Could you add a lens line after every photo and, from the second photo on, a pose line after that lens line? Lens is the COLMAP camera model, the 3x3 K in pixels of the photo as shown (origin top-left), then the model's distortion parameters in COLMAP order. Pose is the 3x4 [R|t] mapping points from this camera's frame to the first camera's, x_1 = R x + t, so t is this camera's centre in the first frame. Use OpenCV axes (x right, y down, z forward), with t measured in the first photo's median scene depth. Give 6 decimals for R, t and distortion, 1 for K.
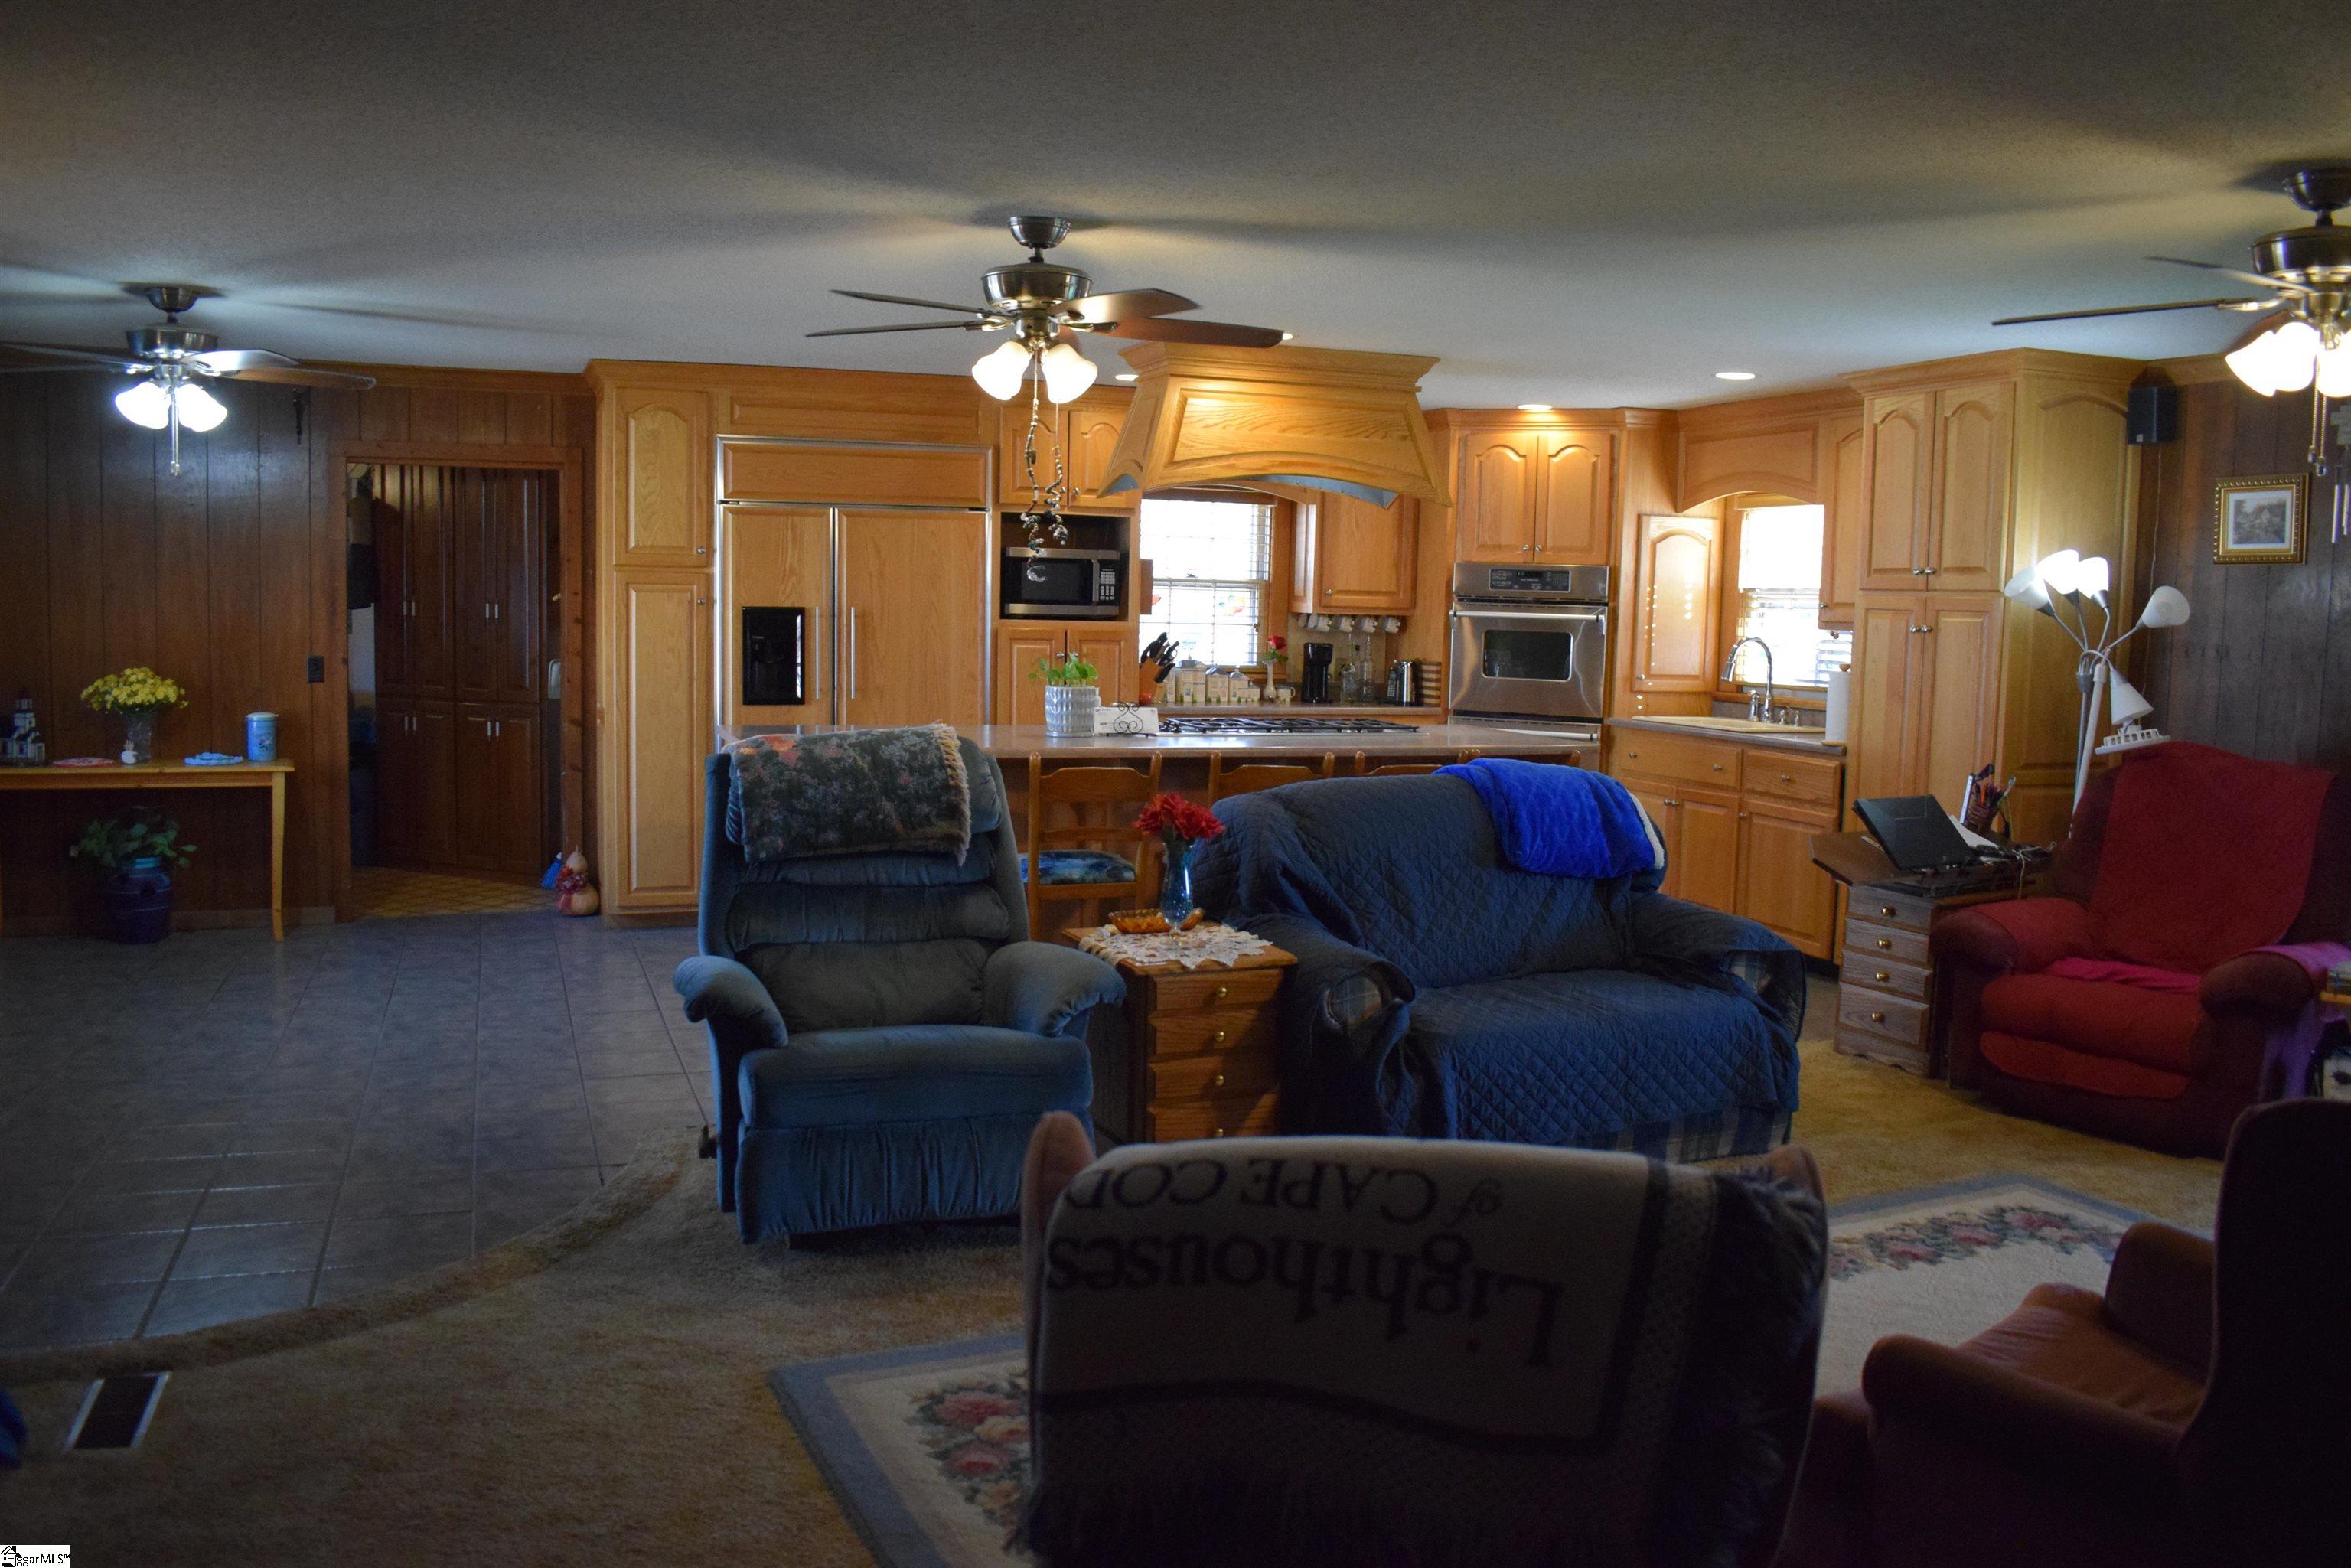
lens RADIAL K [[1851.5, 0, 1161.8], [0, 1851.5, 776.3], [0, 0, 1]] dist [-0.090591, 0.016630]
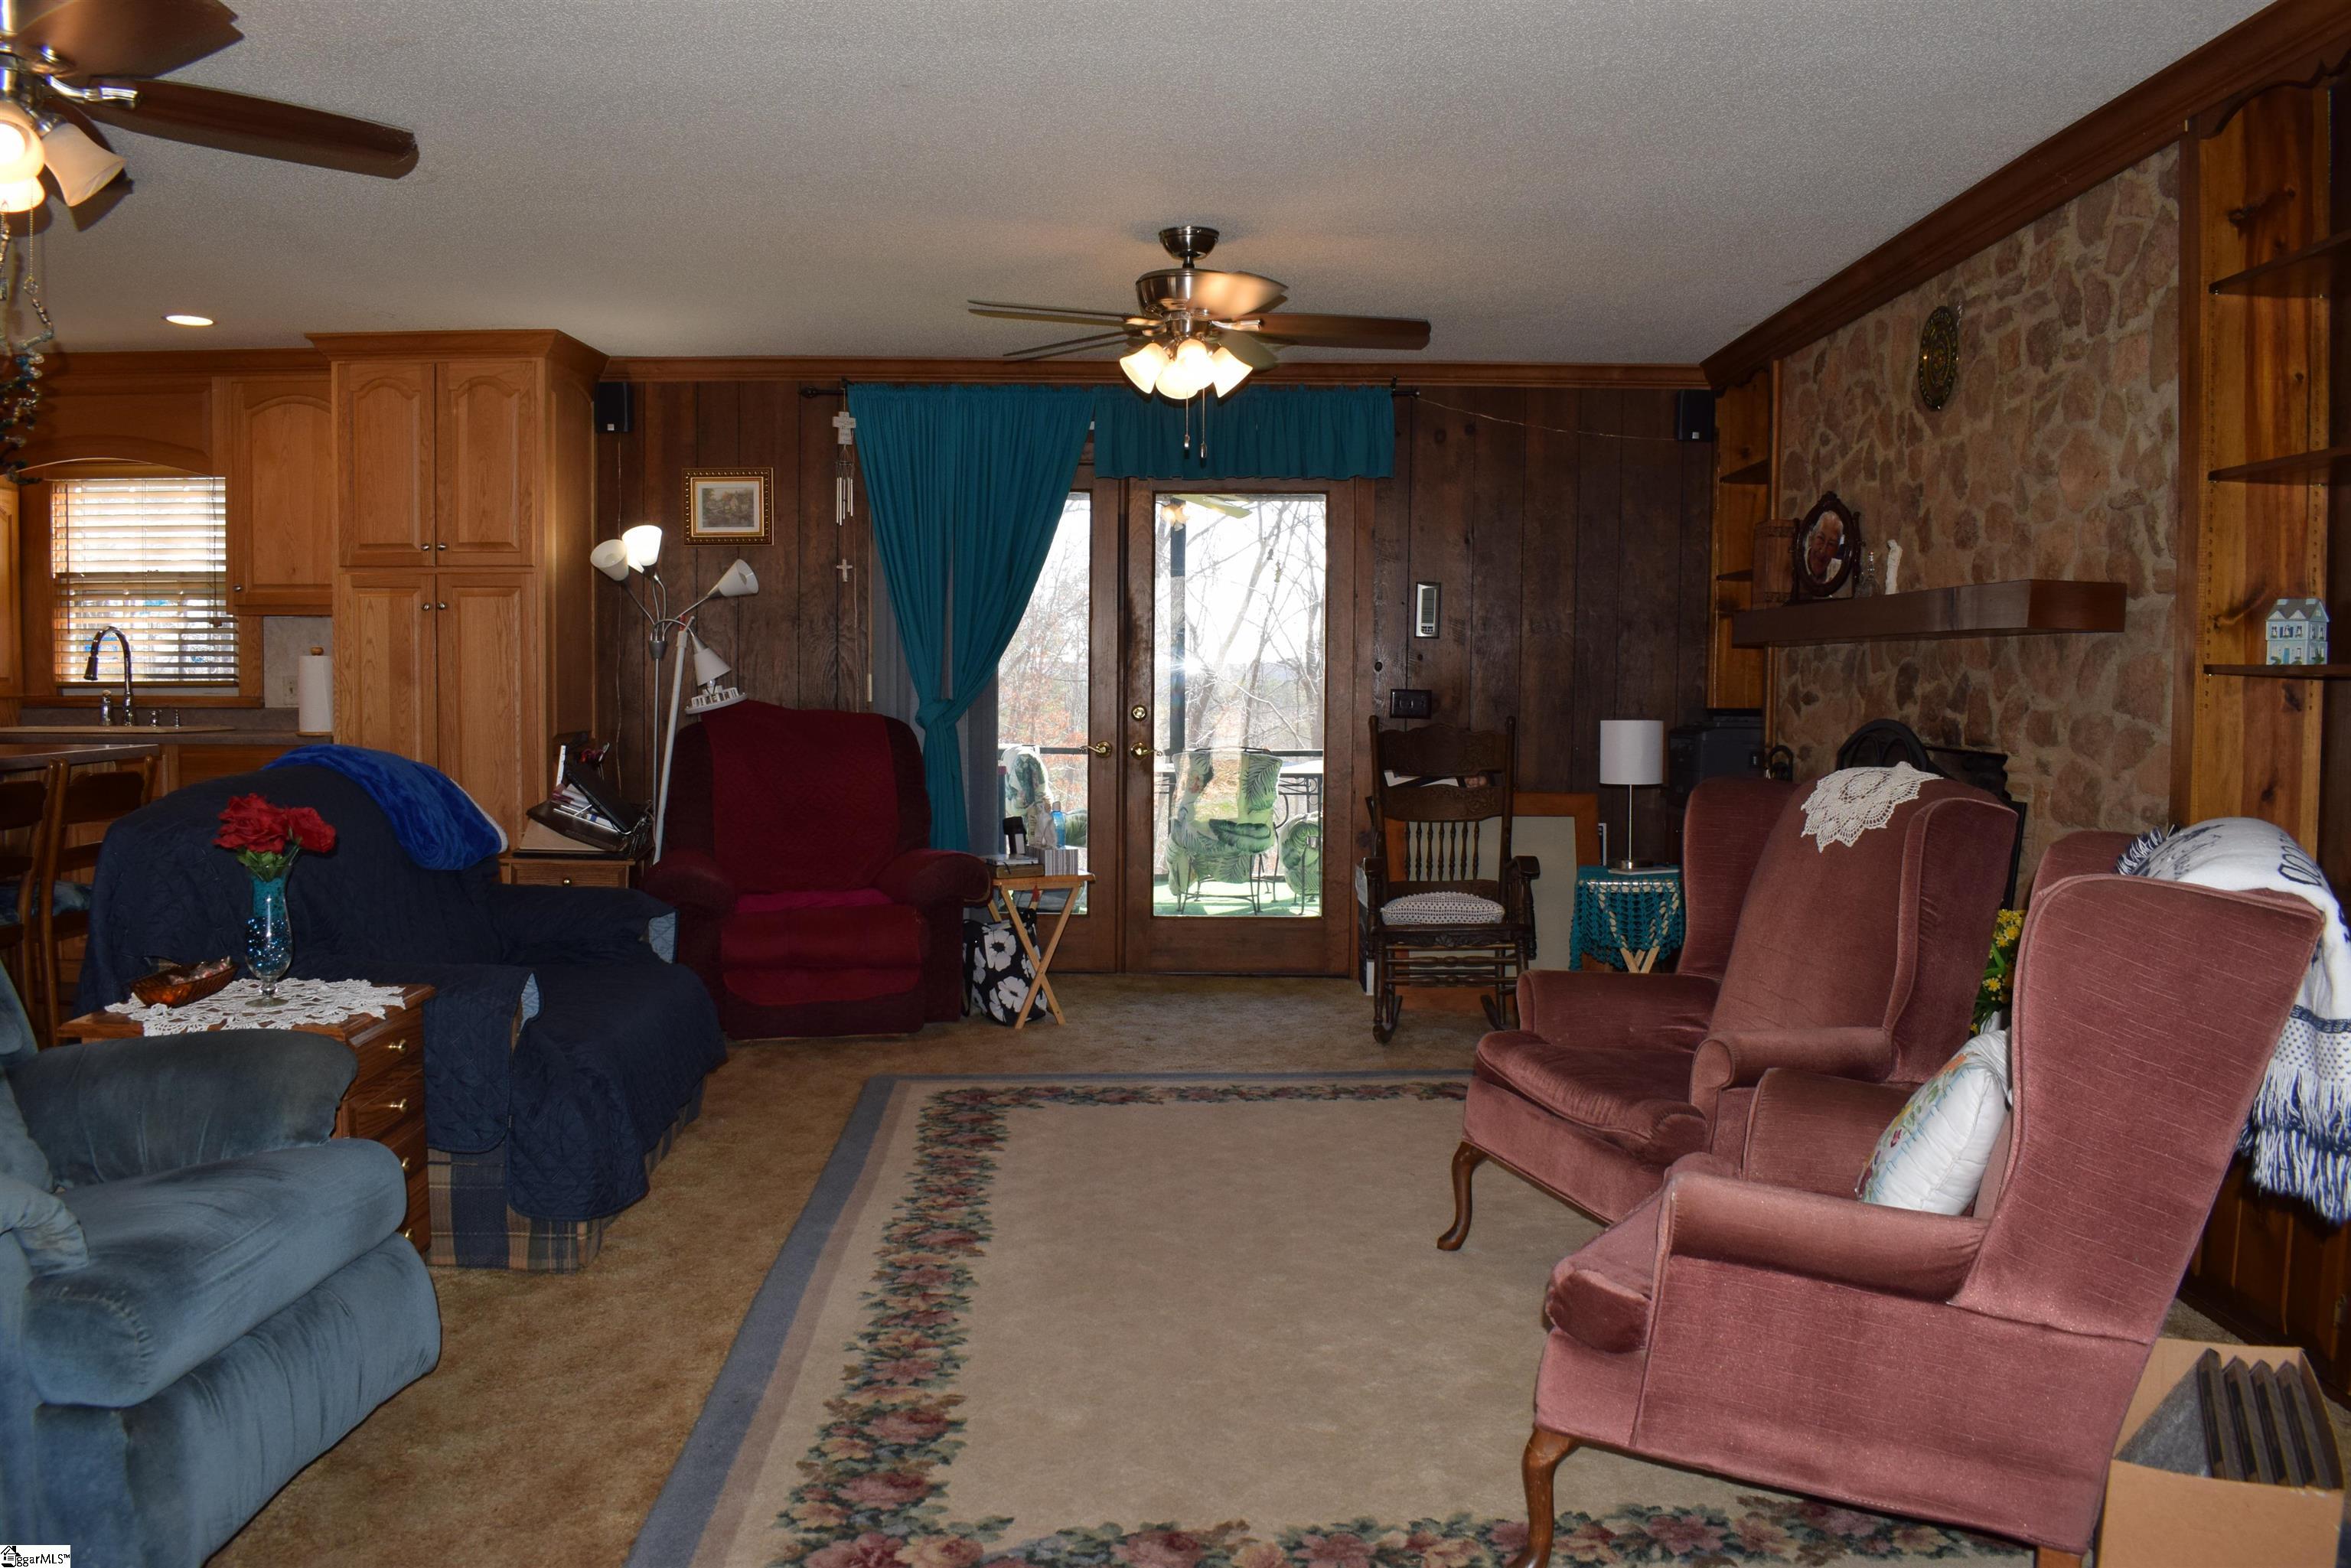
lens RADIAL K [[1837.1, 0, 1173.6], [0, 1837.1, 764.8], [0, 0, 1]] dist [-0.091091, 0.012102]
pose [[0.367958, -0.069642, 0.927231, -0.297935], [0.091545, 0.995060, 0.038408, 0.002011], [-0.925325, 0.070751, 0.372516, 0.249951]]
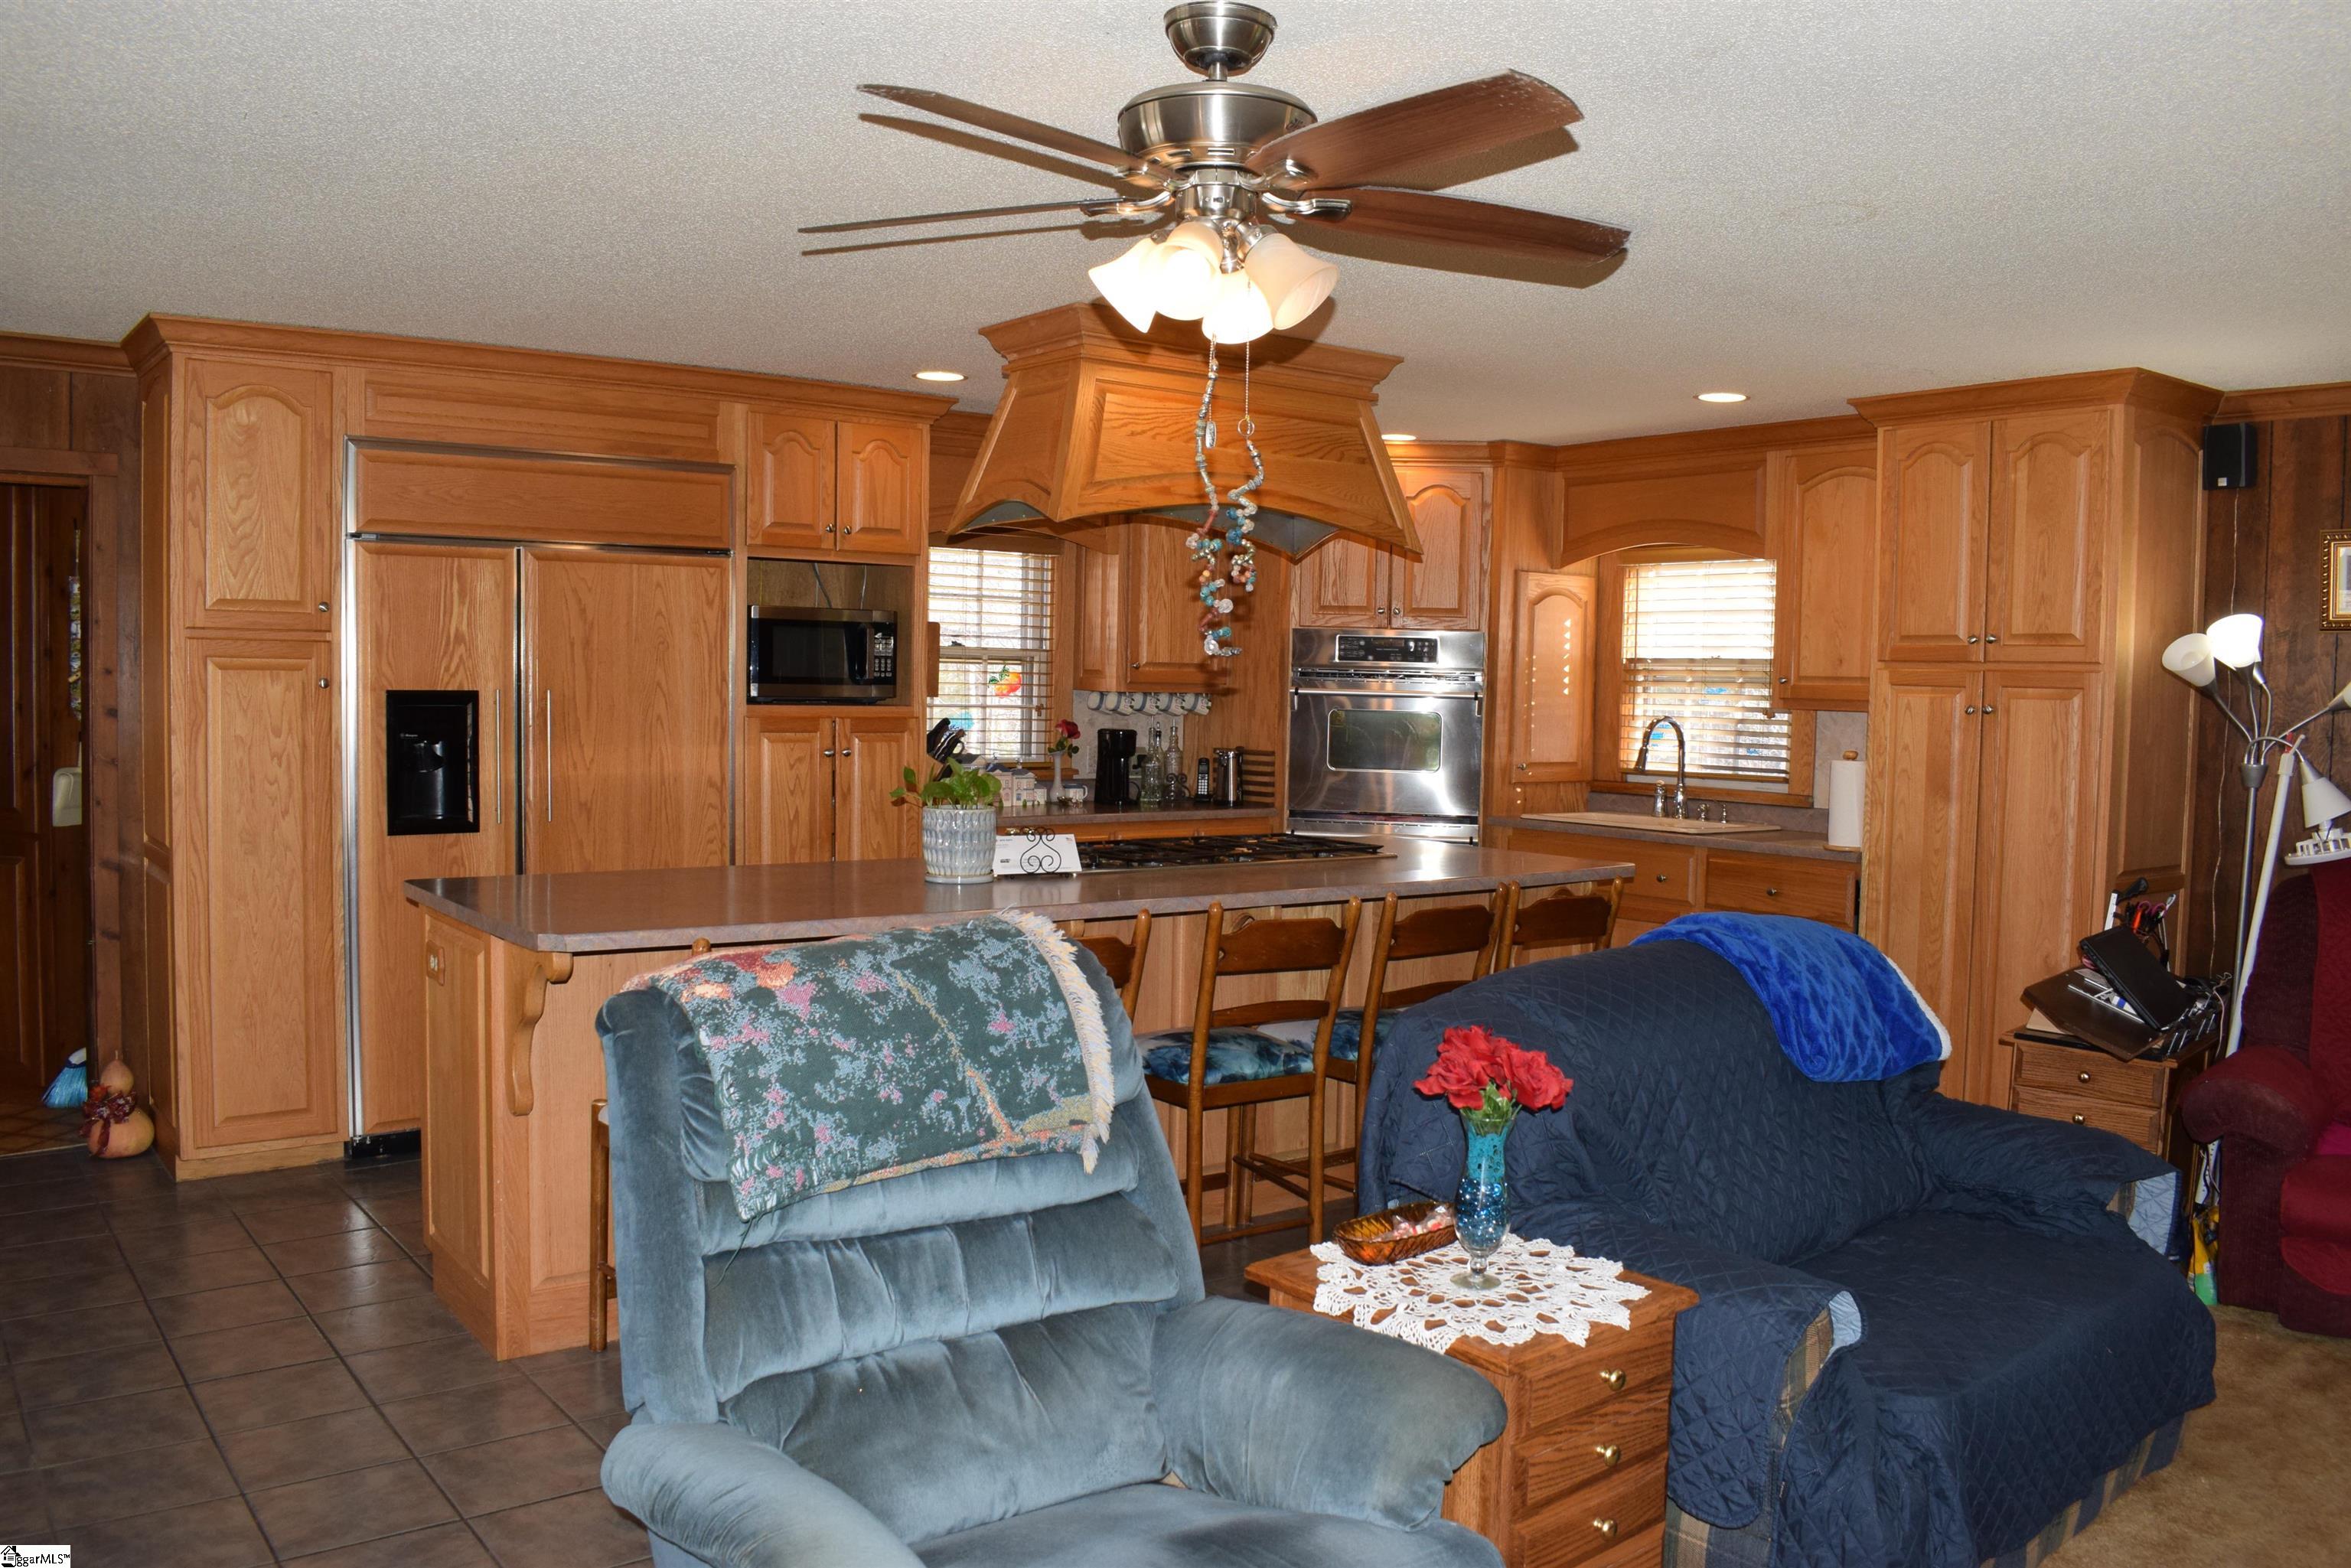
lens RADIAL K [[1851.5, 0, 1161.8], [0, 1851.5, 776.3], [0, 0, 1]] dist [-0.090591, 0.016630]
pose [[0.958412, -0.019180, 0.284742, -0.148579], [0.029575, 0.999042, -0.032252, -0.031250], [-0.283851, 0.039332, 0.958061, 0.285494]]
